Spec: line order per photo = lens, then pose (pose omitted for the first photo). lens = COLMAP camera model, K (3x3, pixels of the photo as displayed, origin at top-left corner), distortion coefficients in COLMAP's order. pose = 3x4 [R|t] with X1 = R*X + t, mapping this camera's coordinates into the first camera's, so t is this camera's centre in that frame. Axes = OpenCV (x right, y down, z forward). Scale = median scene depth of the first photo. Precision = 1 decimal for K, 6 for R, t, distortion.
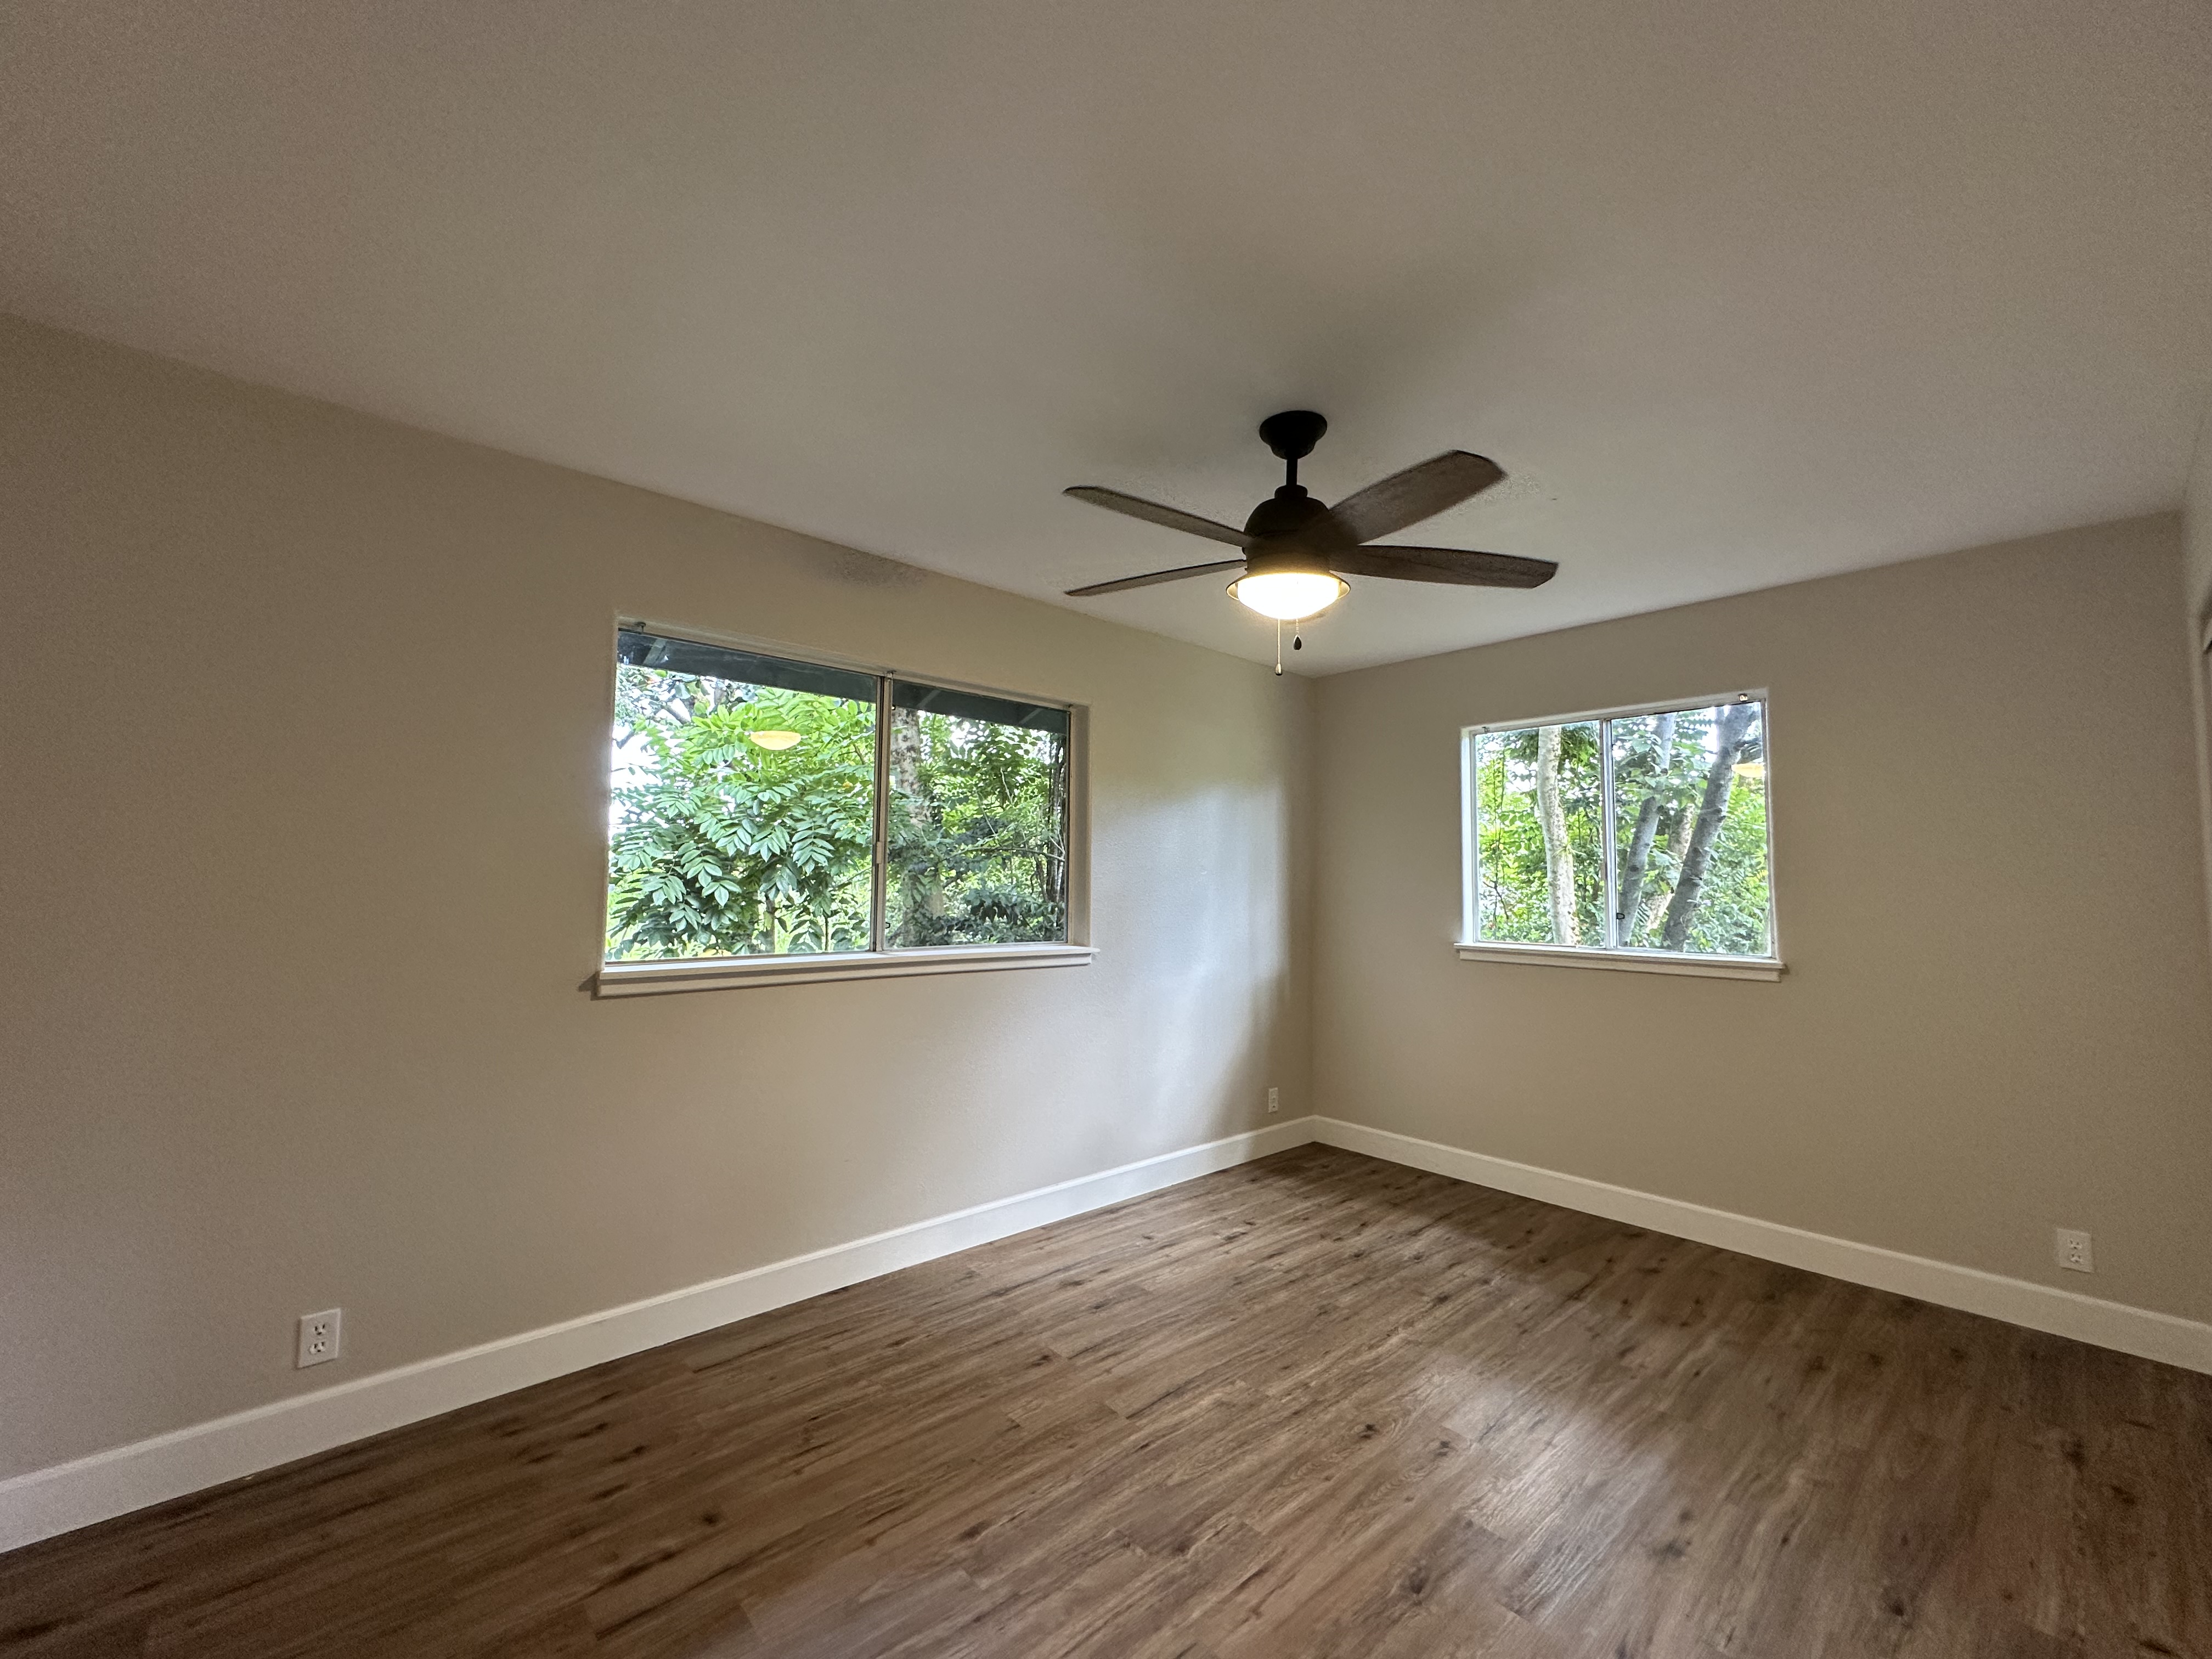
lens RADIAL K [[883.3, 0, 1097.9], [0, 883.3, 831.2], [0, 0, 1]] dist [0.000503, 0.000183]
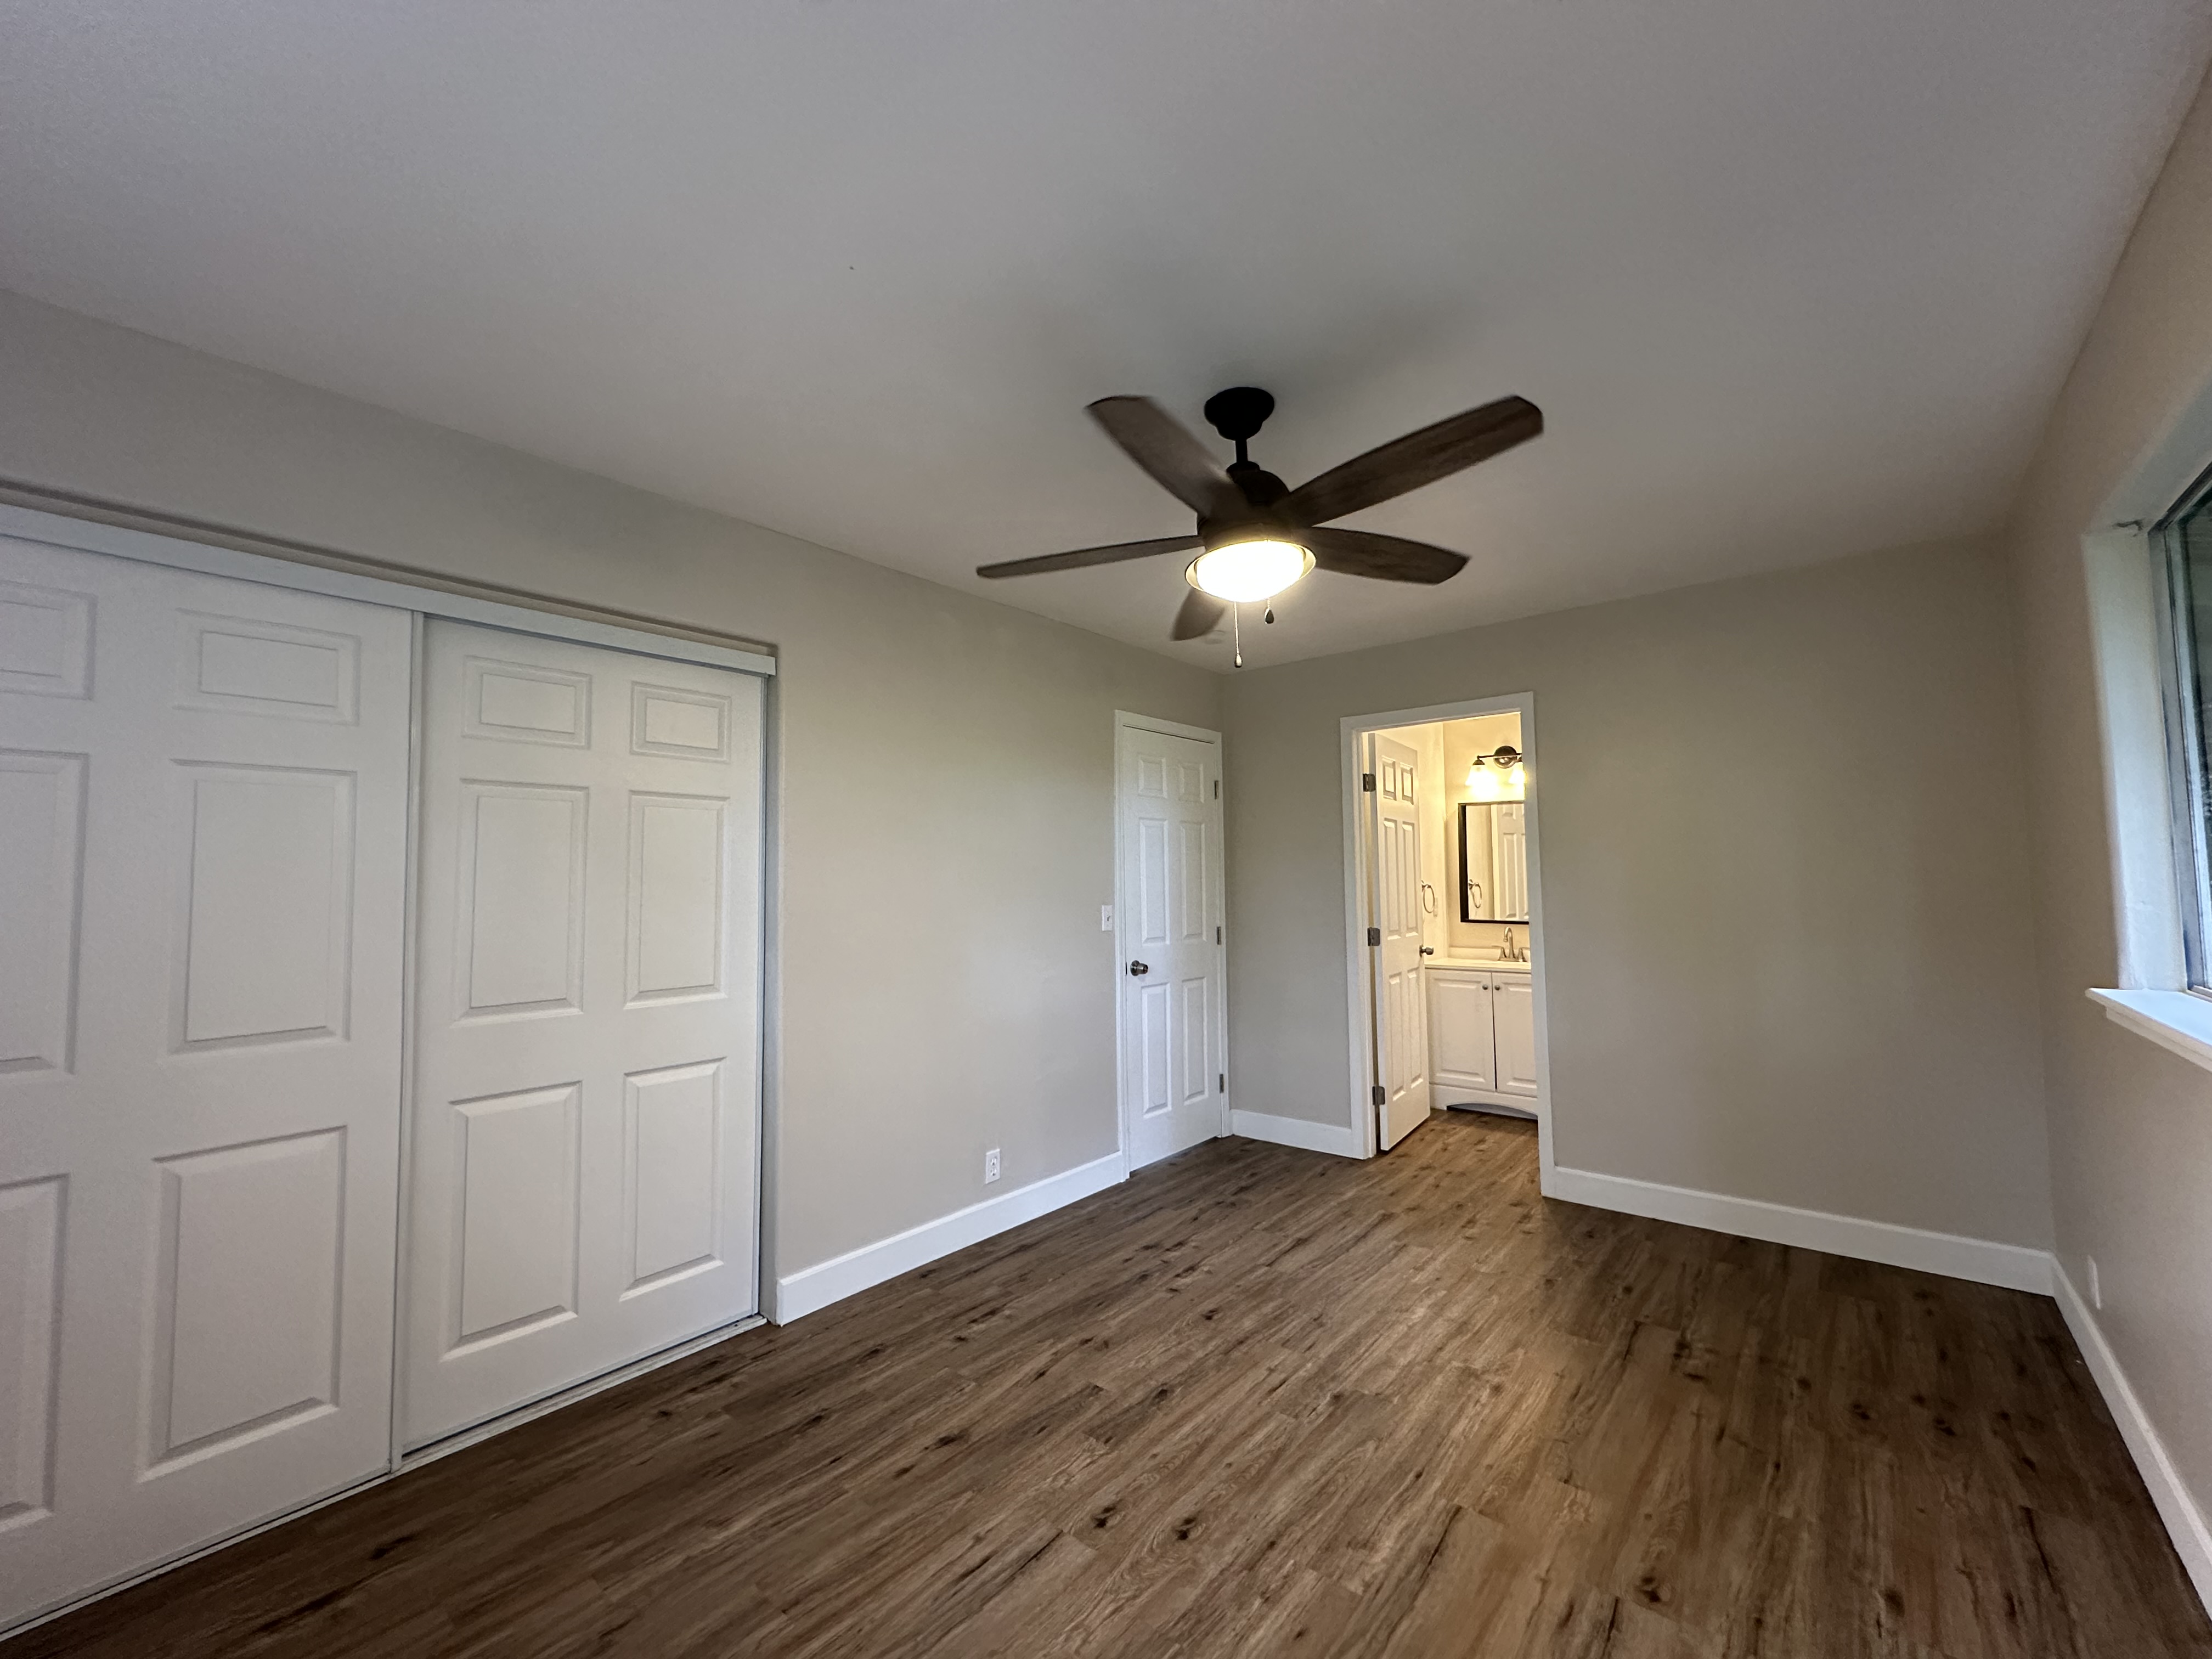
lens RADIAL K [[883.3, 0, 1097.9], [0, 883.3, 831.2], [0, 0, 1]] dist [0.000503, 0.000183]
pose [[-0.990273, -0.006689, -0.138977, 0.554548], [0.009574, 0.993201, -0.116021, 0.123445], [0.138808, -0.116223, -0.983476, 2.057598]]
